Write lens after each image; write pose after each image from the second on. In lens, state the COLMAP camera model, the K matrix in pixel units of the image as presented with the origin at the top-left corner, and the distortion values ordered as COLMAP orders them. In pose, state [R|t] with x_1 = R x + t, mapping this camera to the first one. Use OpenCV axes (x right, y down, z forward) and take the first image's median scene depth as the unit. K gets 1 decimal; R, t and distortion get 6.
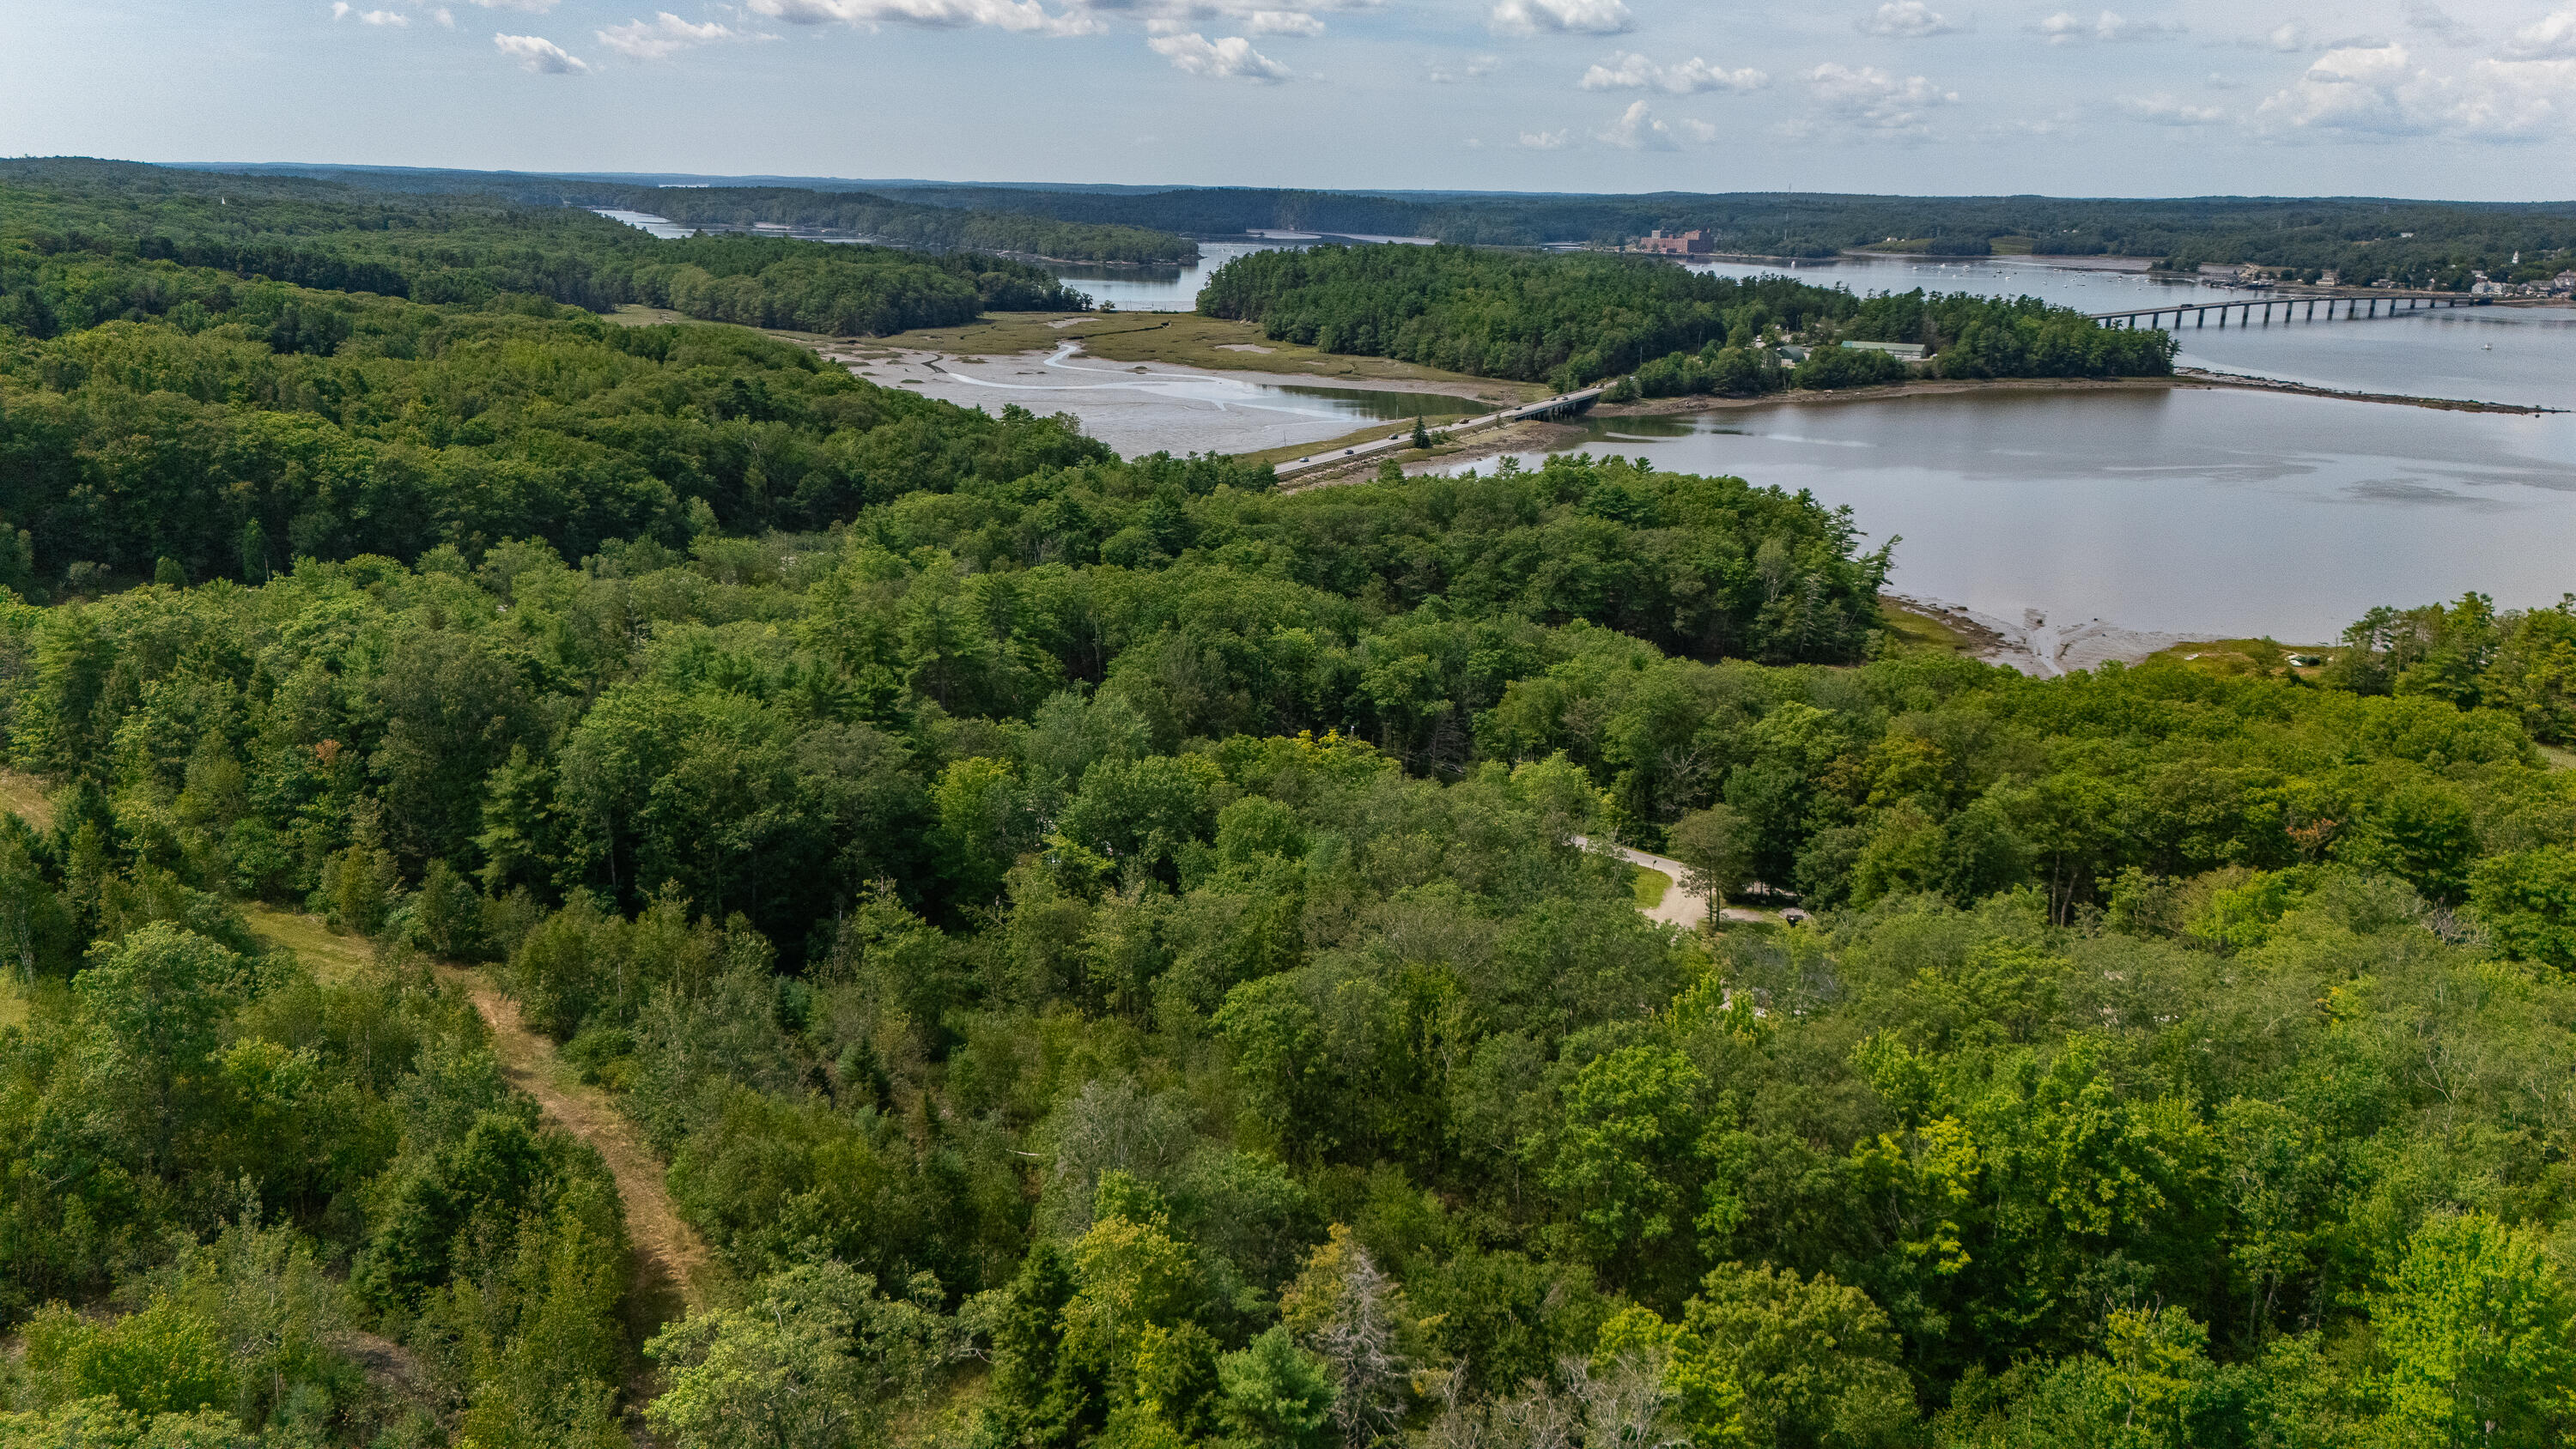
lens RADIAL K [[1887.0, 0, 1277.6], [0, 1887.0, 734.9], [0, 0, 1]] dist [0.058865, -0.052020]
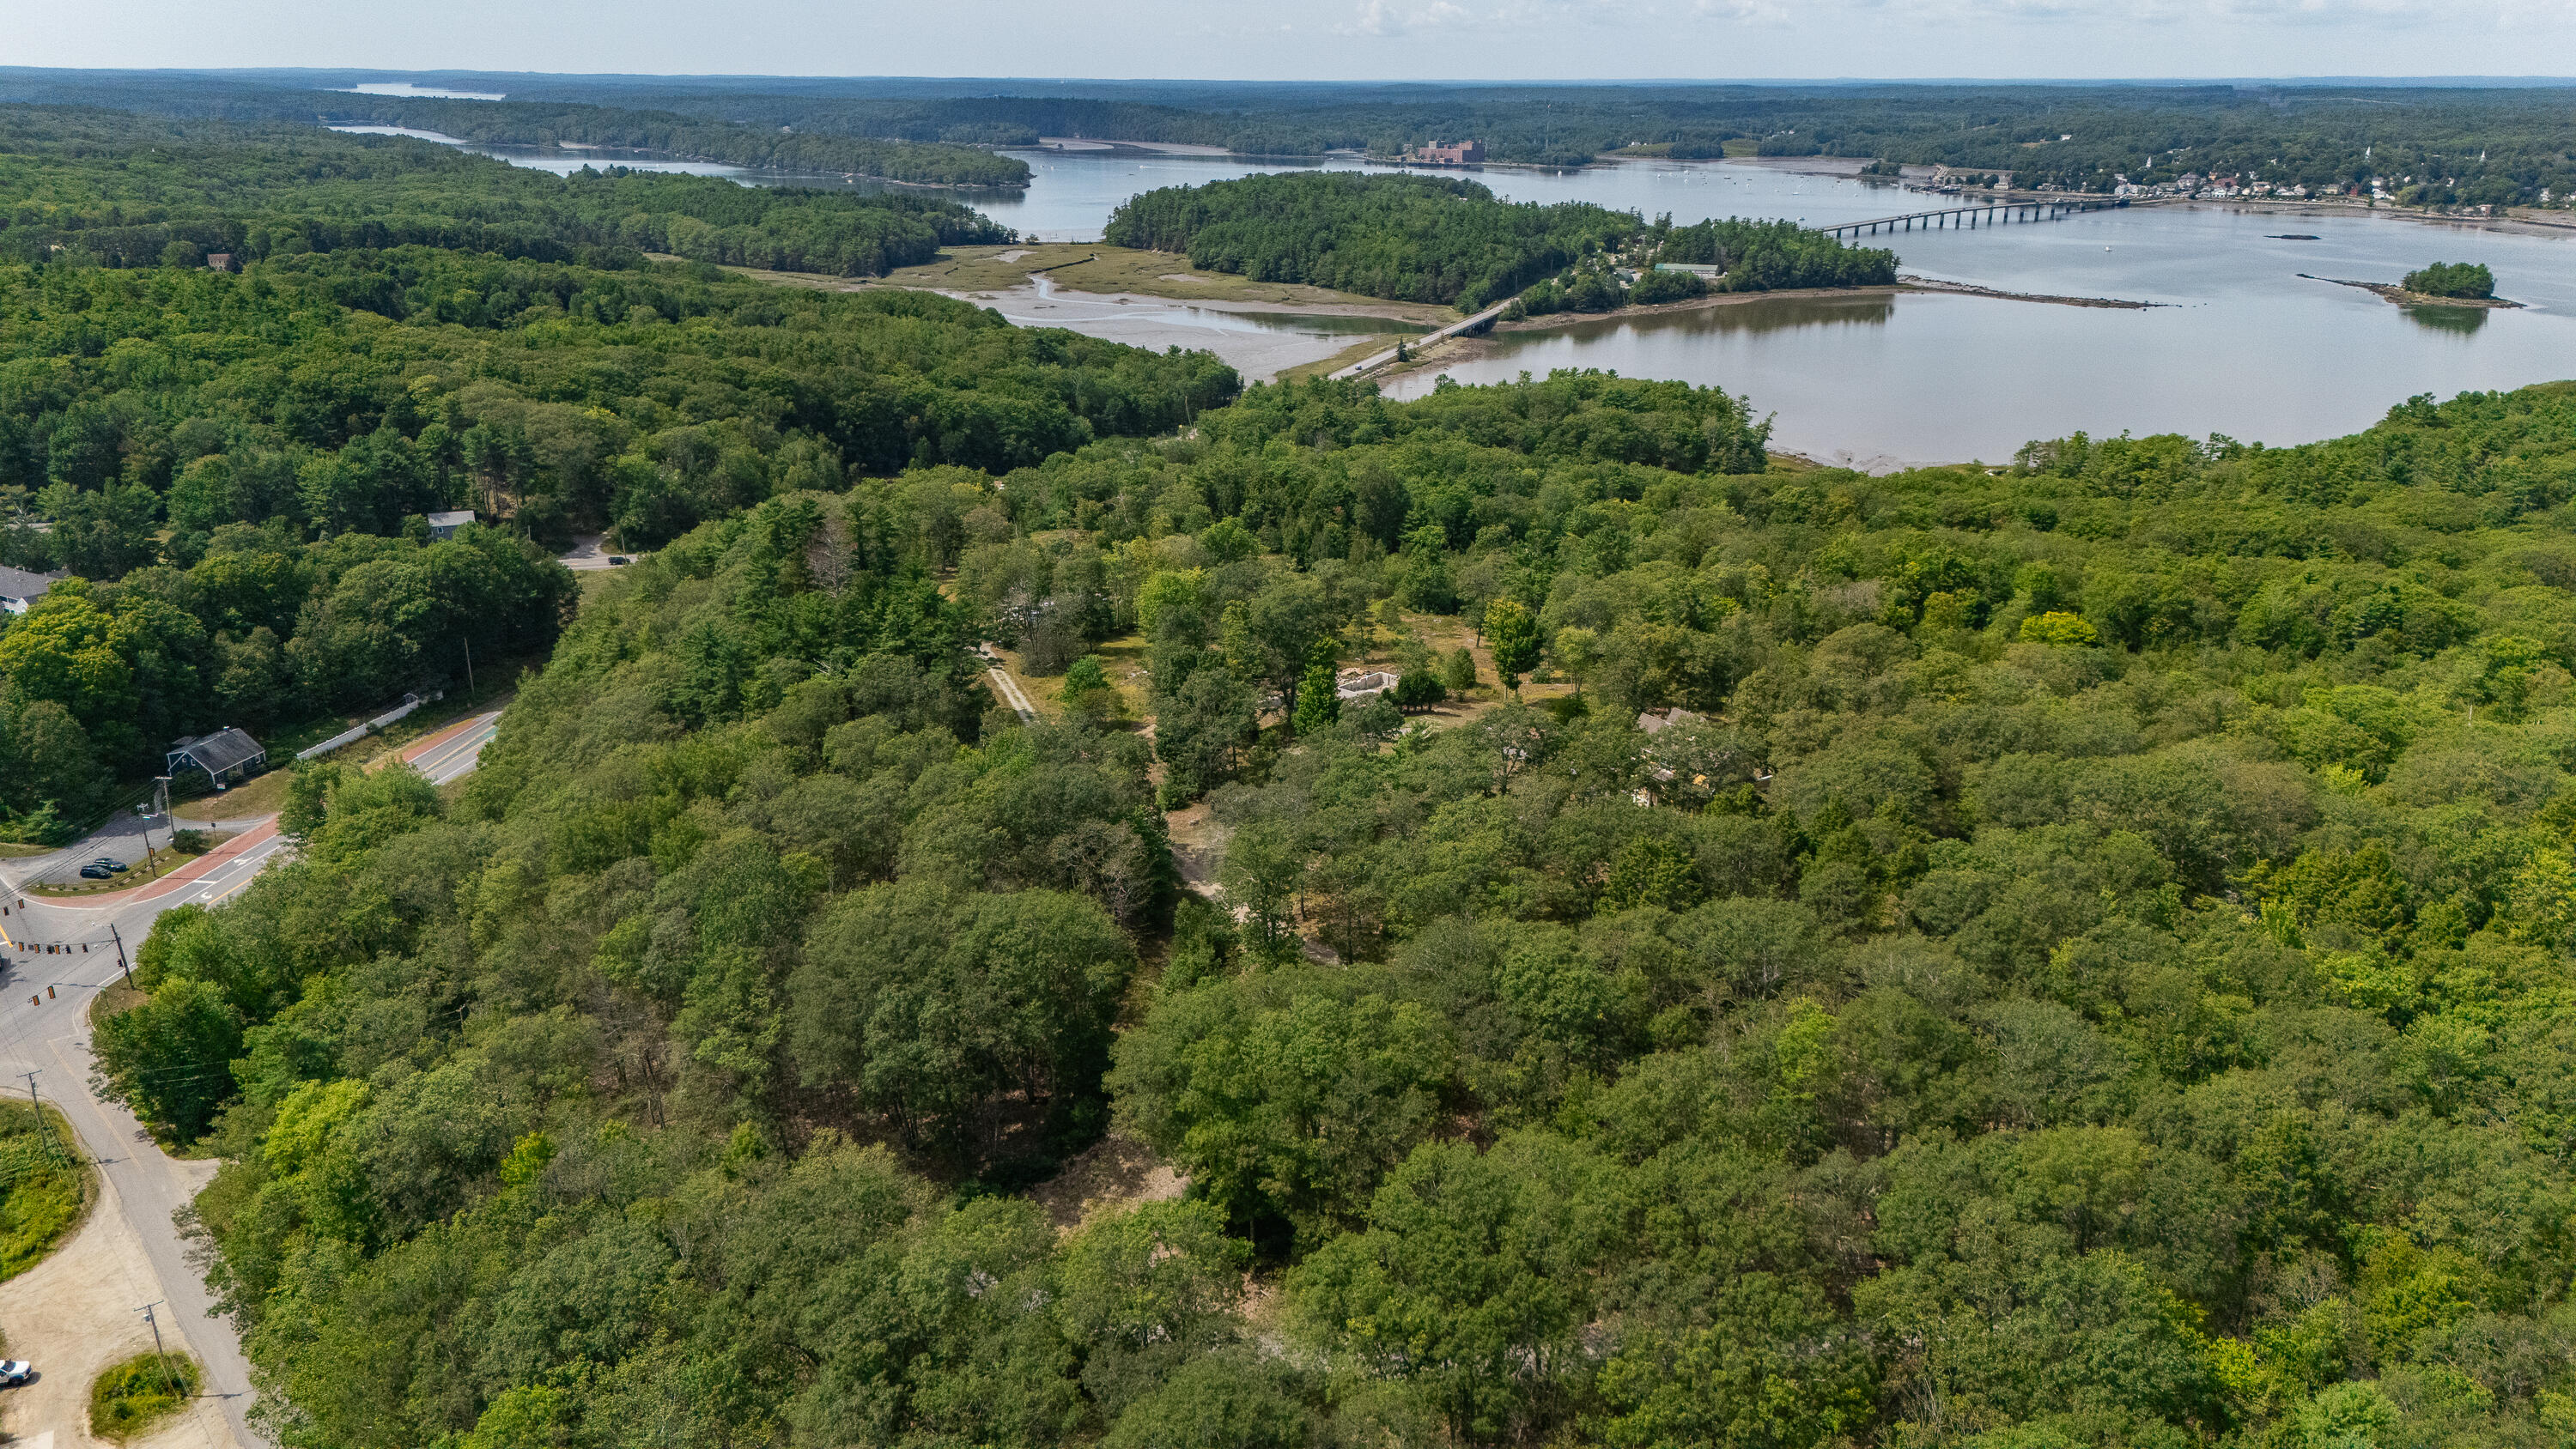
lens RADIAL K [[1887.0, 0, 1277.5], [0, 1887.0, 745.7], [0, 0, 1]] dist [0.058865, -0.052020]
pose [[0.989851, -0.058581, 0.129476, -0.231935], [0.050683, 0.996695, 0.063478, 0.042029], [-0.132767, -0.056271, 0.989549, -0.427856]]
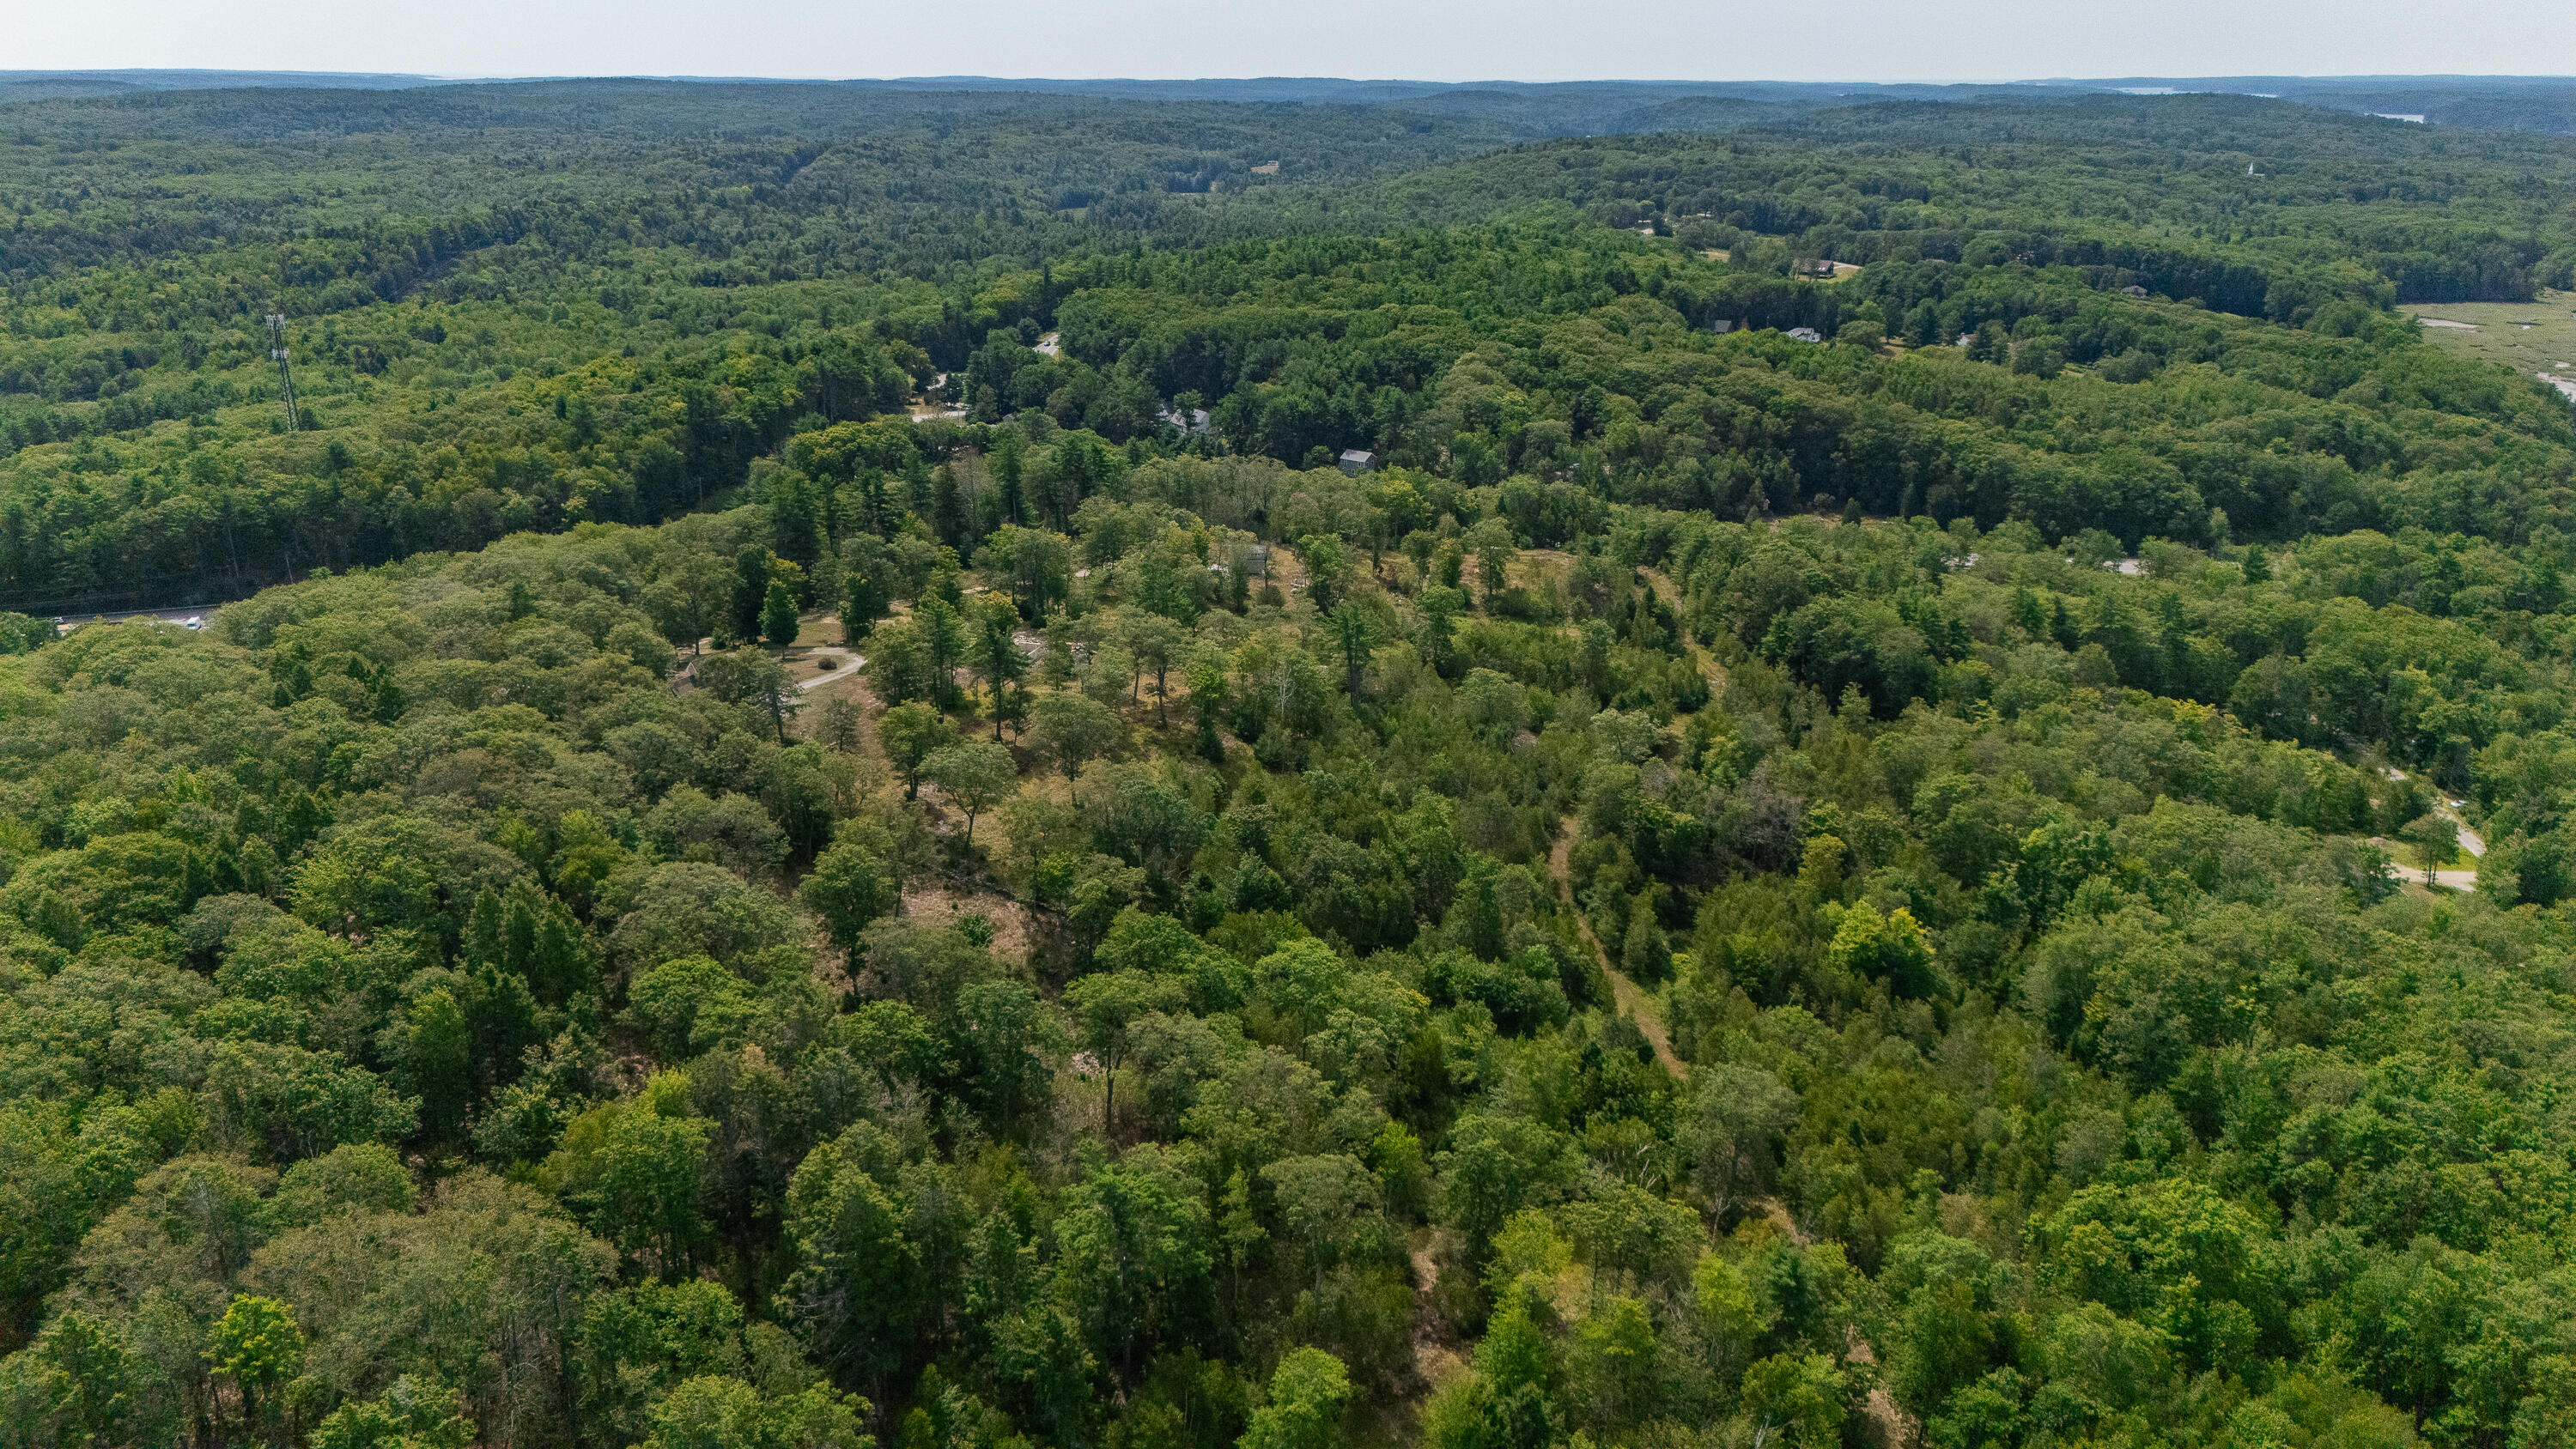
lens RADIAL K [[1887.0, 0, 1286.3], [0, 1887.0, 714.2], [0, 0, 1]] dist [0.058865, -0.052020]
pose [[0.552483, 0.252976, -0.794208, 0.305885], [-0.225641, 0.962646, 0.149664, -0.020403], [0.802402, 0.096519, 0.588927, -0.247008]]
